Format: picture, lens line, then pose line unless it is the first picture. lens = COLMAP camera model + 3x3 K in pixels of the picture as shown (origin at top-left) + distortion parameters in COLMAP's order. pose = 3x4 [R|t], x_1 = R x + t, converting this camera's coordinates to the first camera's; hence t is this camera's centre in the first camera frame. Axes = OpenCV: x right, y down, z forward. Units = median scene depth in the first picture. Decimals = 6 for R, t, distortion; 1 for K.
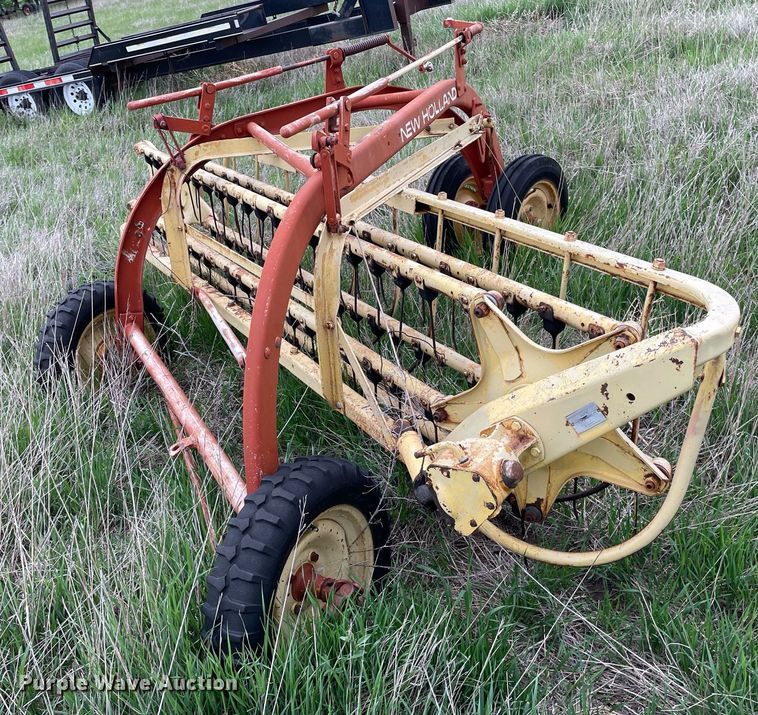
lens RADIAL K [[868.4, 0, 377.5], [0, 868.4, 325.0], [0, 0, 1]] dist [0.007849, 0.003616]
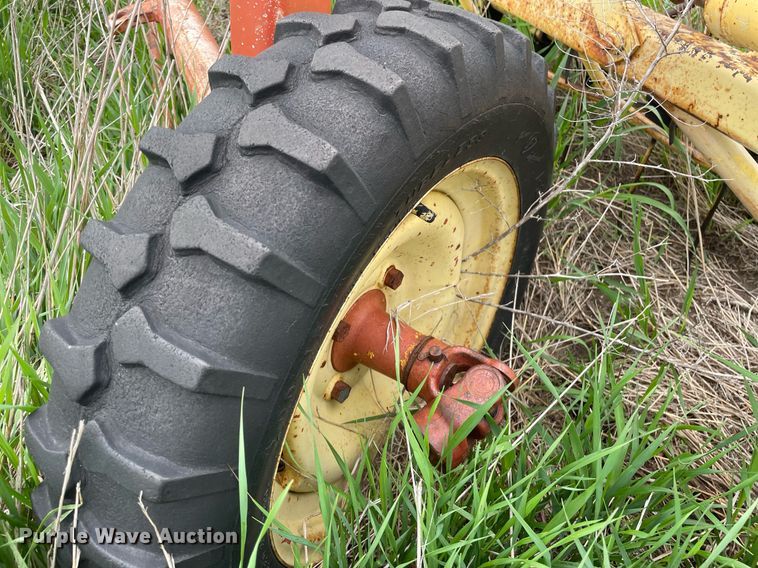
lens RADIAL K [[566.4, 0, 379.0], [0, 566.4, 284.0], [0, 0, 1]] dist [0.080339, -0.103532]
pose [[0.989799, 0.134975, 0.045594, -0.101605], [-0.142442, 0.931441, 0.334856, 0.198299], [0.002729, -0.337934, 0.941166, 0.820651]]
